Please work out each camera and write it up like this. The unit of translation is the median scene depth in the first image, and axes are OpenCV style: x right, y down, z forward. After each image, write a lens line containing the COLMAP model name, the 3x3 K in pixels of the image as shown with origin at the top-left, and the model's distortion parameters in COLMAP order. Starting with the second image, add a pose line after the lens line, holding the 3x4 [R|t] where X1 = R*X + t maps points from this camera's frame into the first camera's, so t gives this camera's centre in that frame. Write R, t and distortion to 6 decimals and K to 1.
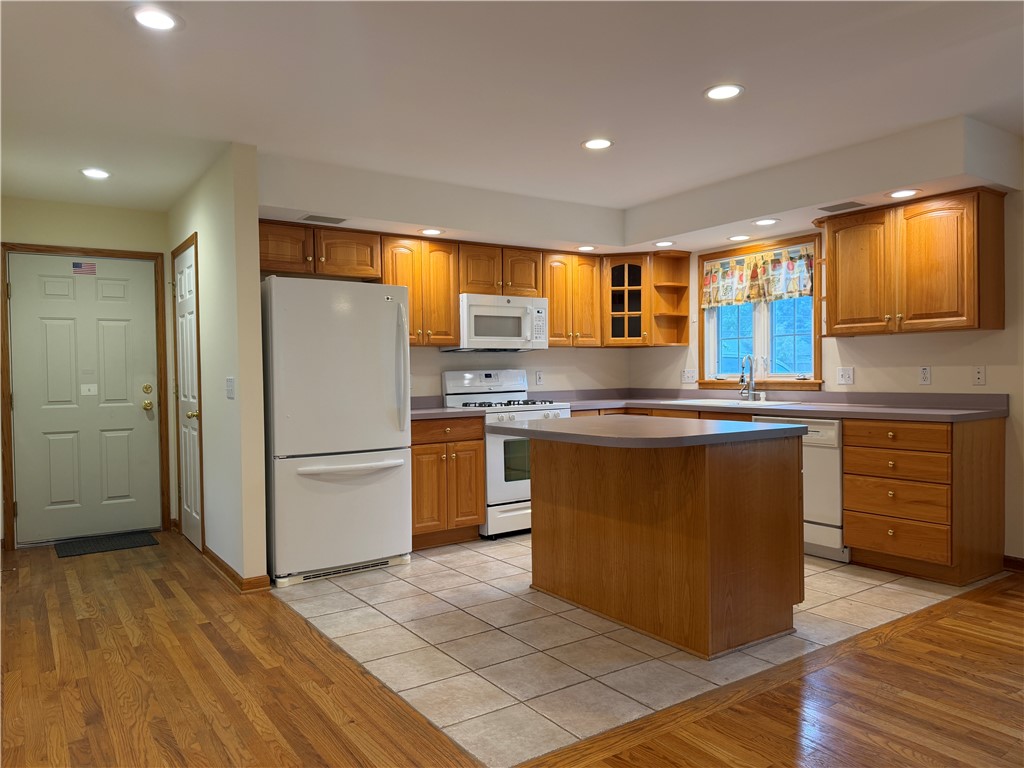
lens RADIAL K [[719.6, 0, 513.7], [0, 719.6, 387.7], [0, 0, 1]] dist [0.108934, -0.156840]
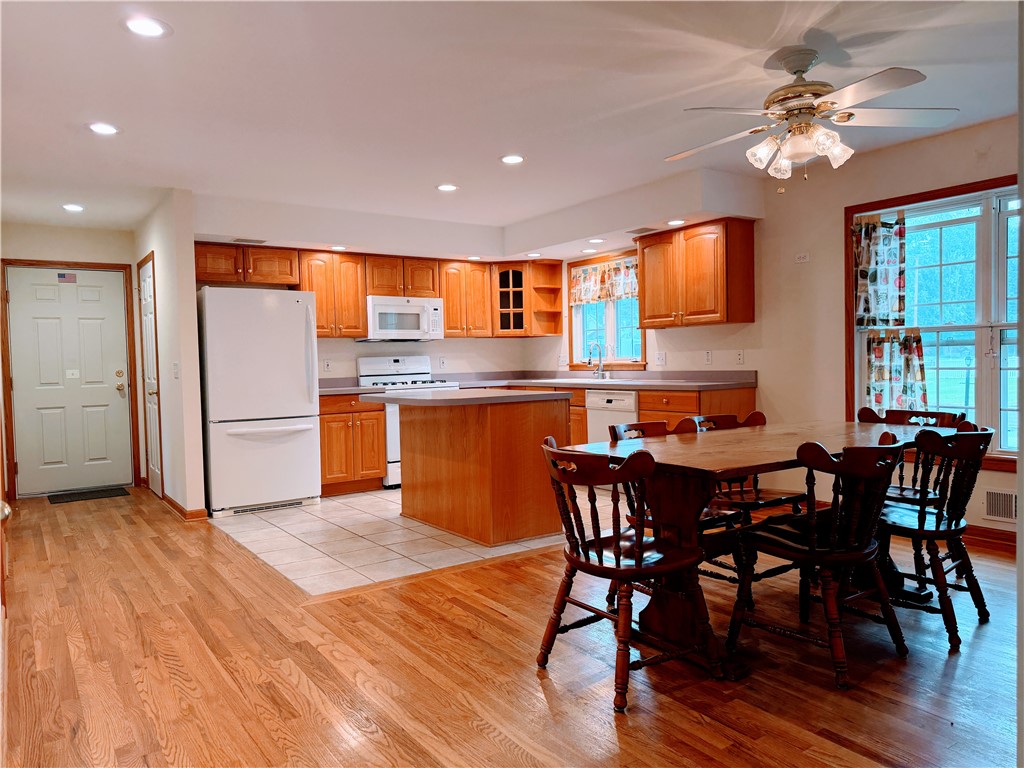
lens RADIAL K [[719.6, 0, 513.7], [0, 719.6, 387.7], [0, 0, 1]] dist [0.108934, -0.156840]
pose [[0.999952, -0.008265, 0.005312, 0.181519], [0.008177, 0.999834, 0.016303, 0.012227], [-0.005446, -0.016259, 0.999853, -0.280397]]
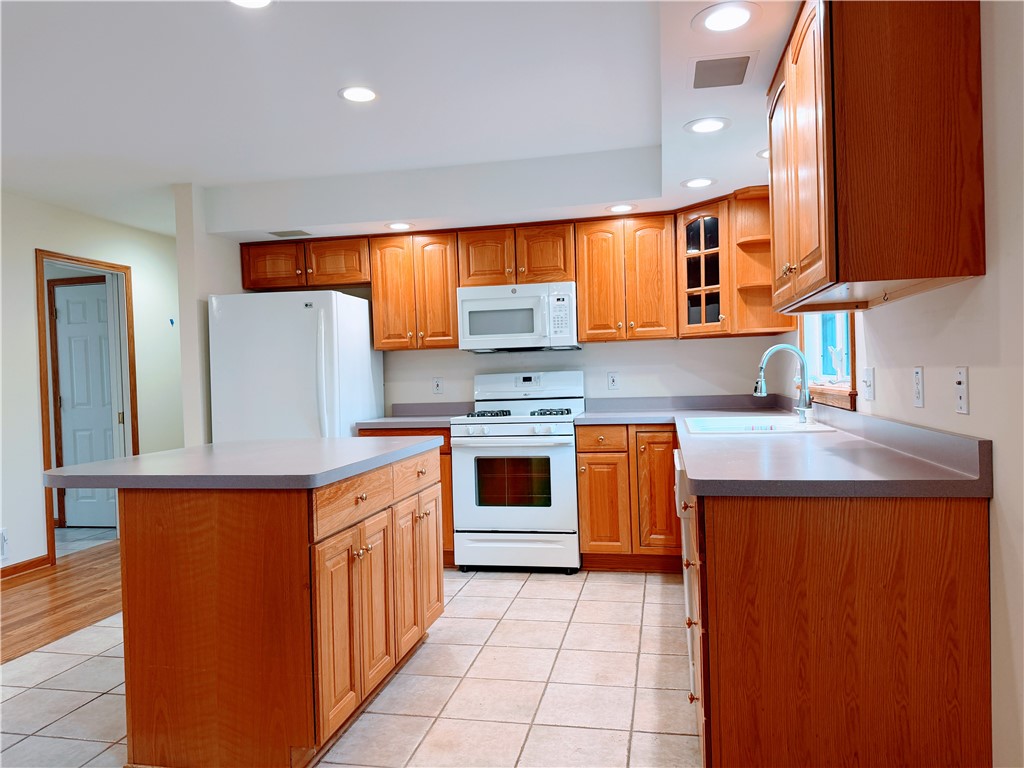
lens RADIAL K [[719.6, 0, 513.7], [0, 719.6, 387.7], [0, 0, 1]] dist [0.108934, -0.156840]
pose [[0.689464, 0.007208, -0.724284, 0.643533], [0.004130, 0.999895, 0.013883, -0.020870], [0.724308, -0.012563, 0.689362, 0.453254]]
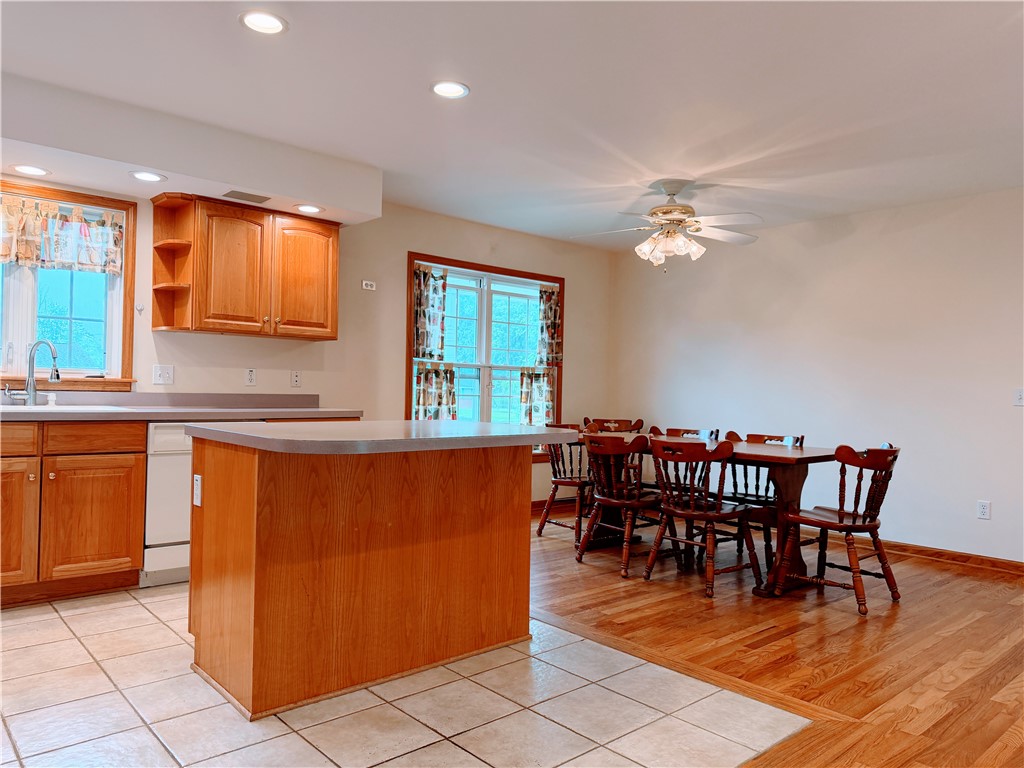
lens RADIAL K [[719.6, 0, 513.7], [0, 719.6, 387.7], [0, 0, 1]] dist [0.108934, -0.156840]
pose [[-0.125681, 0.014856, 0.991959, -0.464871], [0.001395, 0.999890, -0.014798, 0.012738], [-0.992070, -0.000476, -0.125688, 0.677973]]
